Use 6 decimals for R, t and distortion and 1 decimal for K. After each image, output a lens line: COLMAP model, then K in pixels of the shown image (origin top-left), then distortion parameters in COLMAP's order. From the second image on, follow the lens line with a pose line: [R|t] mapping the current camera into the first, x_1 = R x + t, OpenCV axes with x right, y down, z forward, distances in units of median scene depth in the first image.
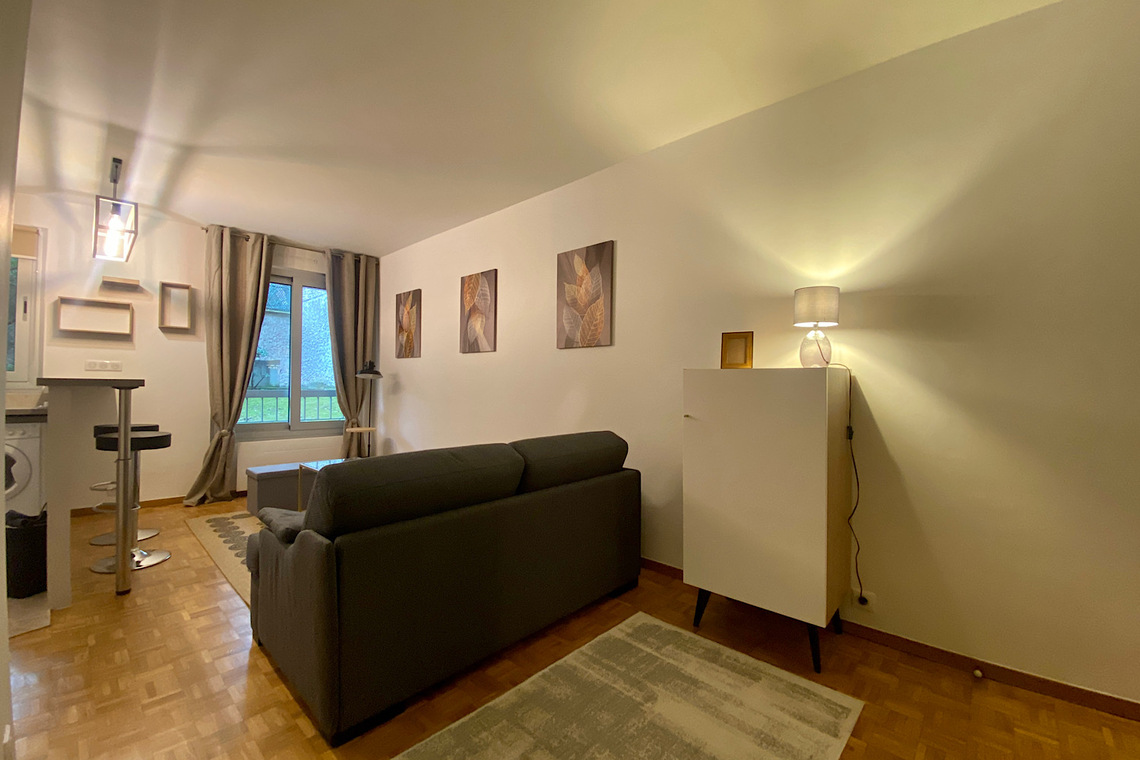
lens RADIAL K [[463.9, 0, 566.6], [0, 463.9, 383.0], [0, 0, 1]] dist [0.021716, -0.022605]
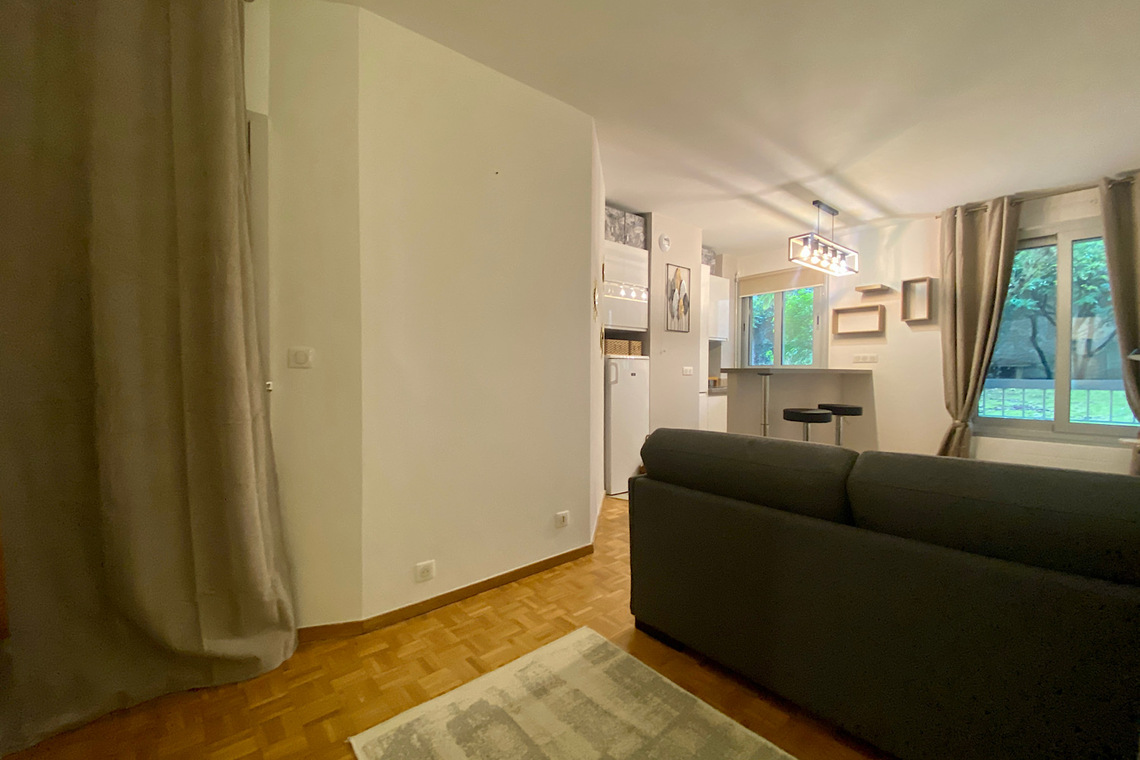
lens RADIAL K [[463.9, 0, 566.6], [0, 463.9, 383.0], [0, 0, 1]] dist [0.021716, -0.022605]
pose [[-0.118530, 0.010287, -0.992897, 0.317821], [0.004275, 0.999942, 0.009849, 0.011362], [0.992941, -0.003077, -0.118567, 0.333871]]
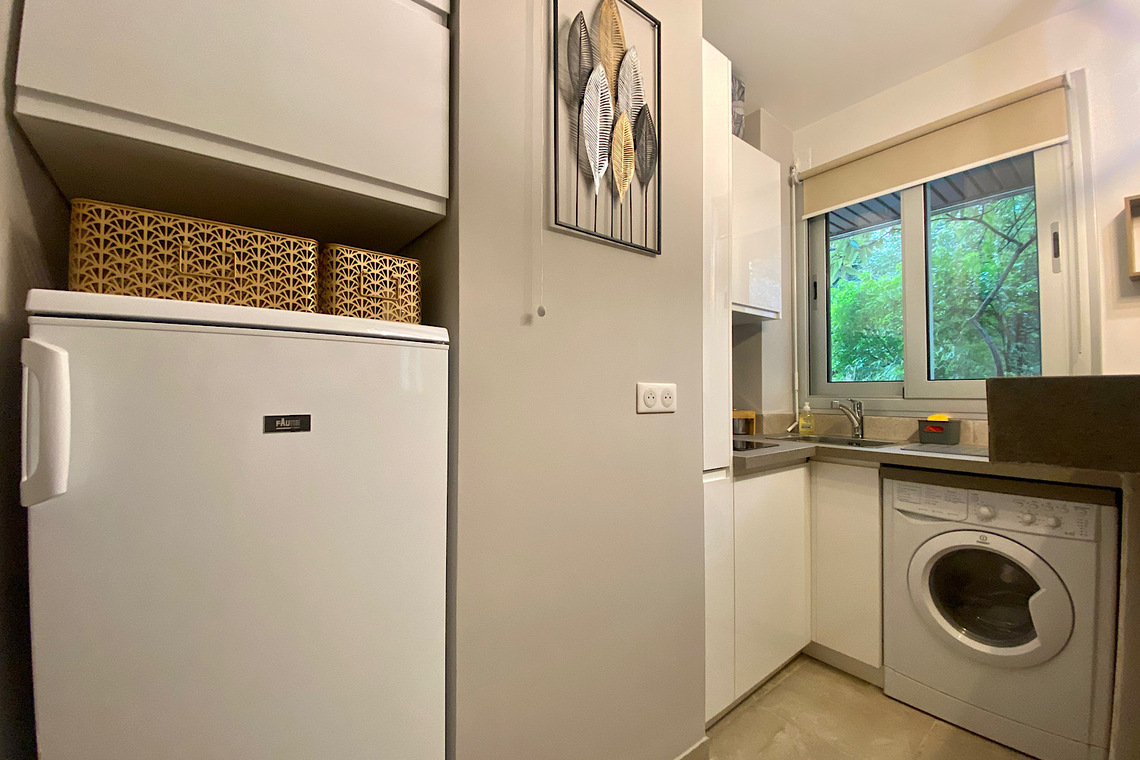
lens RADIAL K [[459.2, 0, 567.6], [0, 459.2, 384.9], [0, 0, 1]] dist [0.025628, -0.022840]
pose [[-0.153307, -0.035080, -0.987556, -0.544644], [0.006327, 0.999314, -0.036480, -0.002974], [0.988158, -0.011841, -0.152980, 0.483491]]
